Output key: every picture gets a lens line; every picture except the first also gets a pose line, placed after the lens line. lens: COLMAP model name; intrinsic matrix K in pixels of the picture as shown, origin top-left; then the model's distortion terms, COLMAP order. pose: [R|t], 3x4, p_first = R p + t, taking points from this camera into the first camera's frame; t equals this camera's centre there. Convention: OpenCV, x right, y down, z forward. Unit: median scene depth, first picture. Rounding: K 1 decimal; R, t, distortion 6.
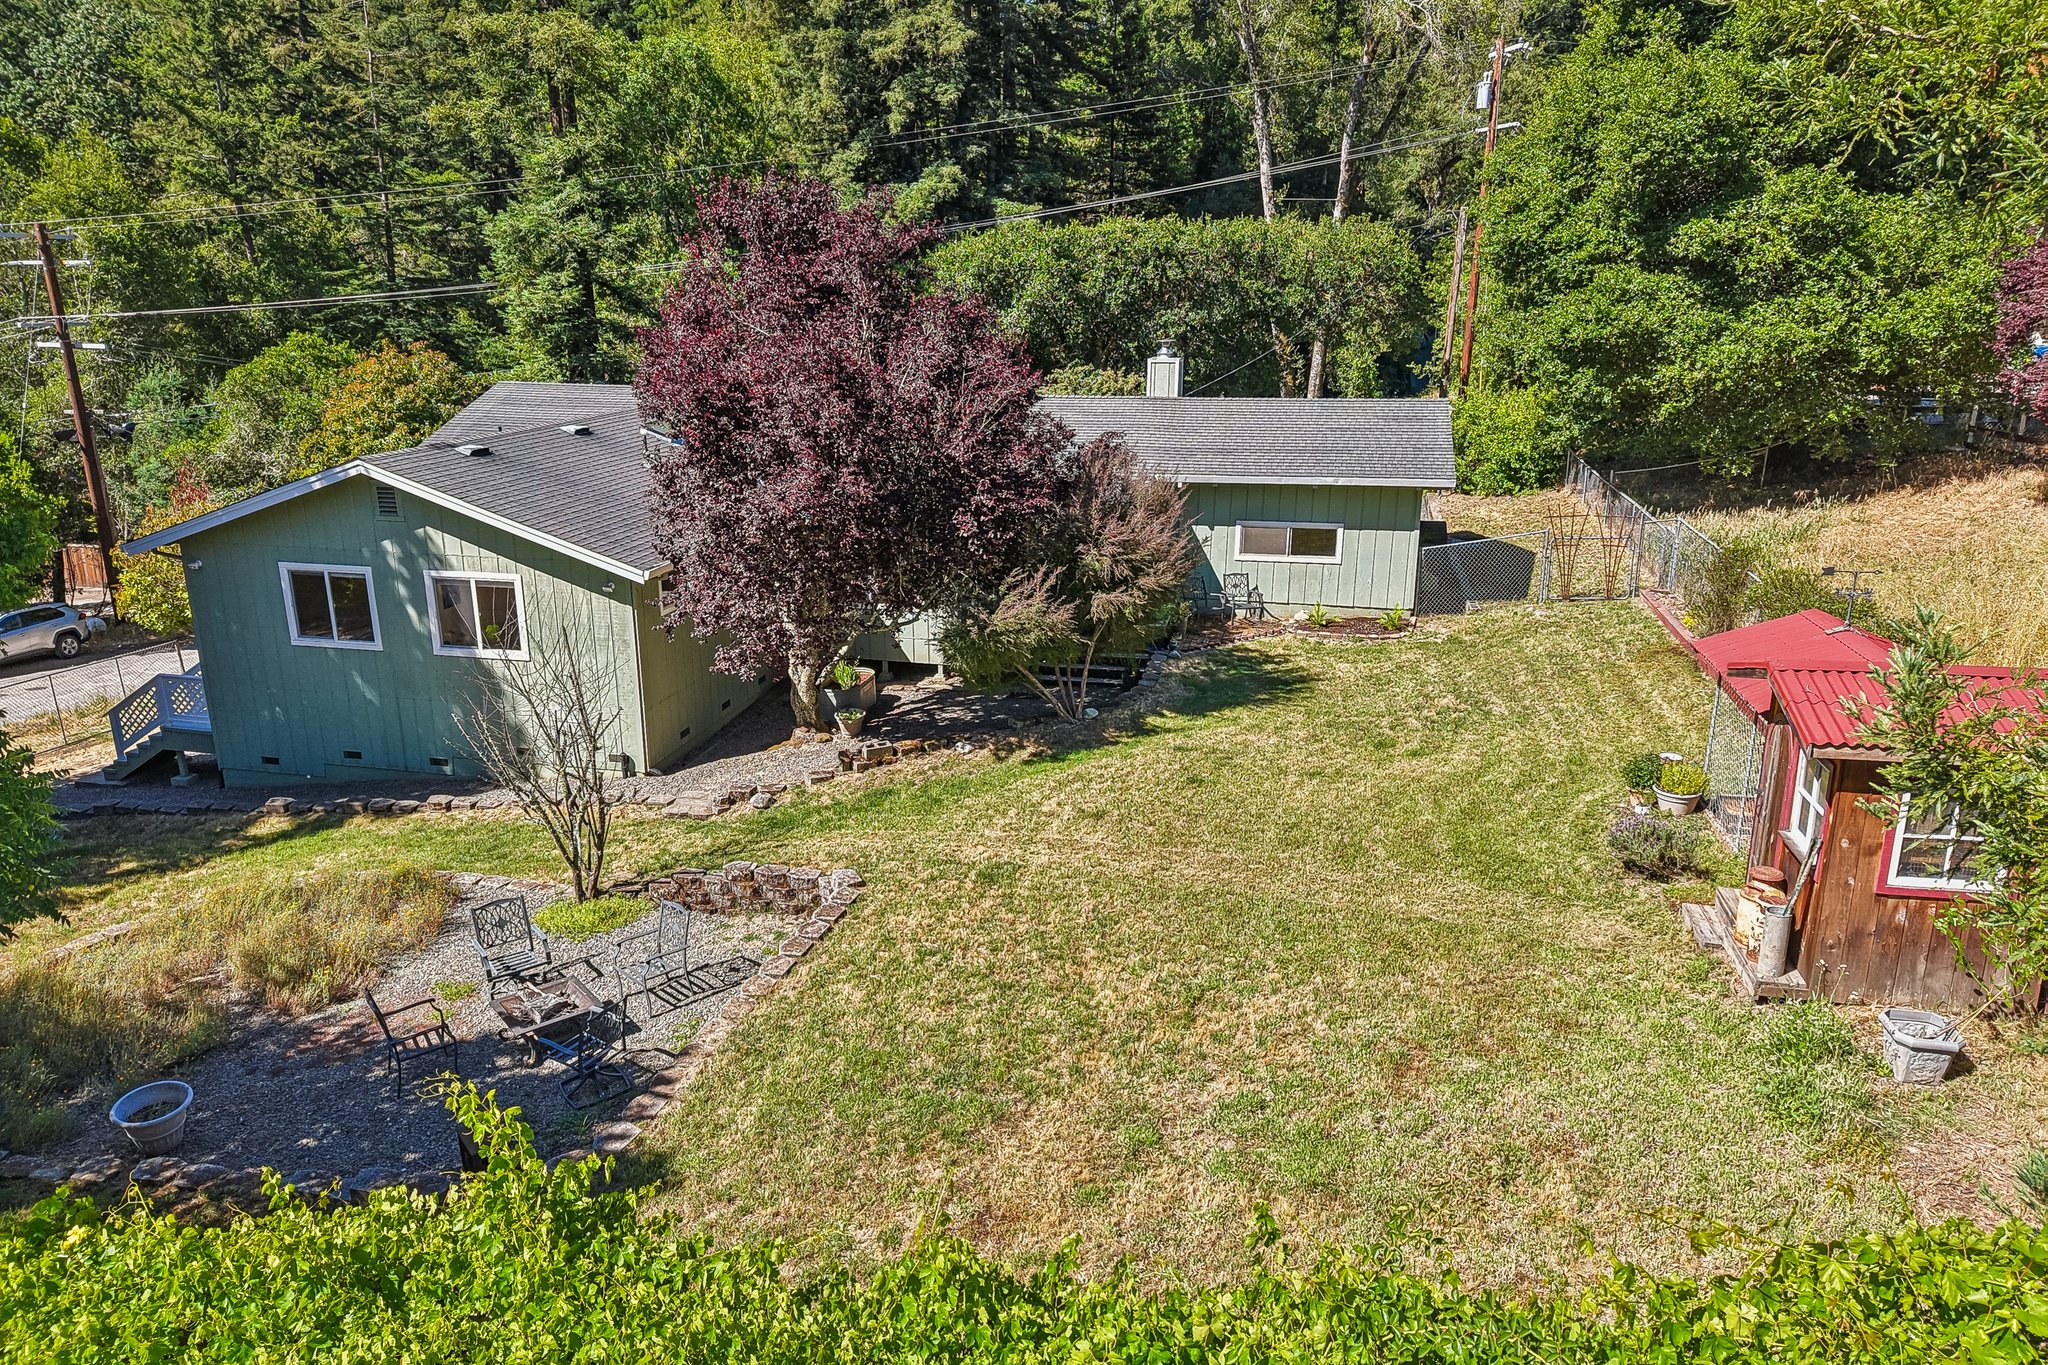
lens RADIAL K [[1356.2, 0, 1025.5], [0, 1356.2, 676.5], [0, 0, 1]] dist [0.017909, -0.025776]
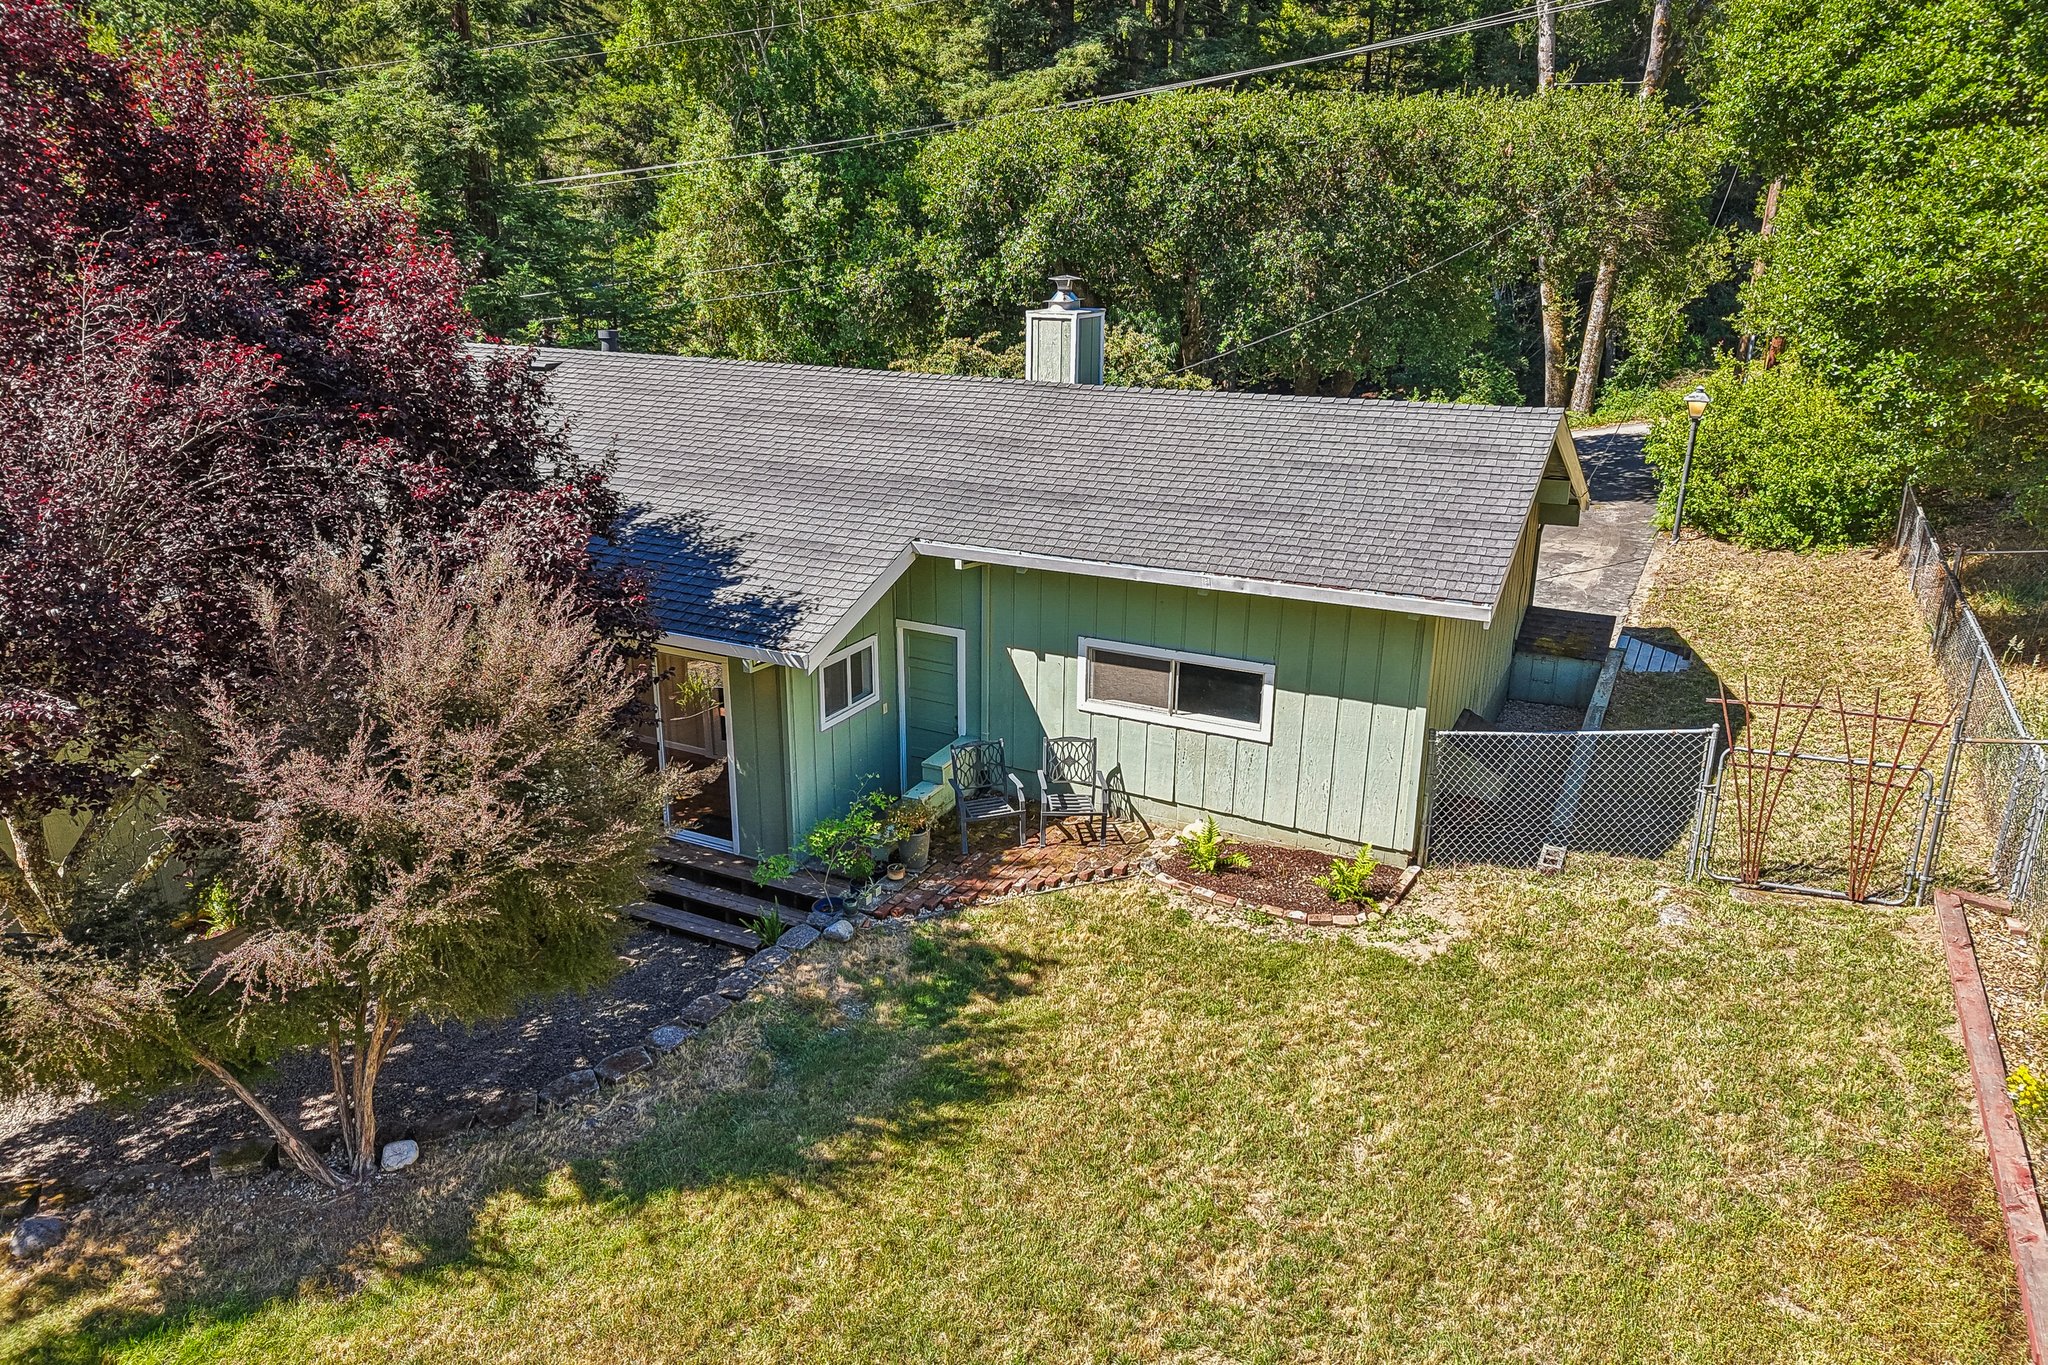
lens RADIAL K [[1356.2, 0, 1026.1], [0, 1356.2, 680.5], [0, 0, 1]] dist [0.017909, -0.025776]
pose [[0.968127, 0.084351, -0.235829, 0.244518], [-0.072862, 0.995710, 0.057030, -0.119398], [0.239627, -0.038029, 0.970120, 0.472029]]
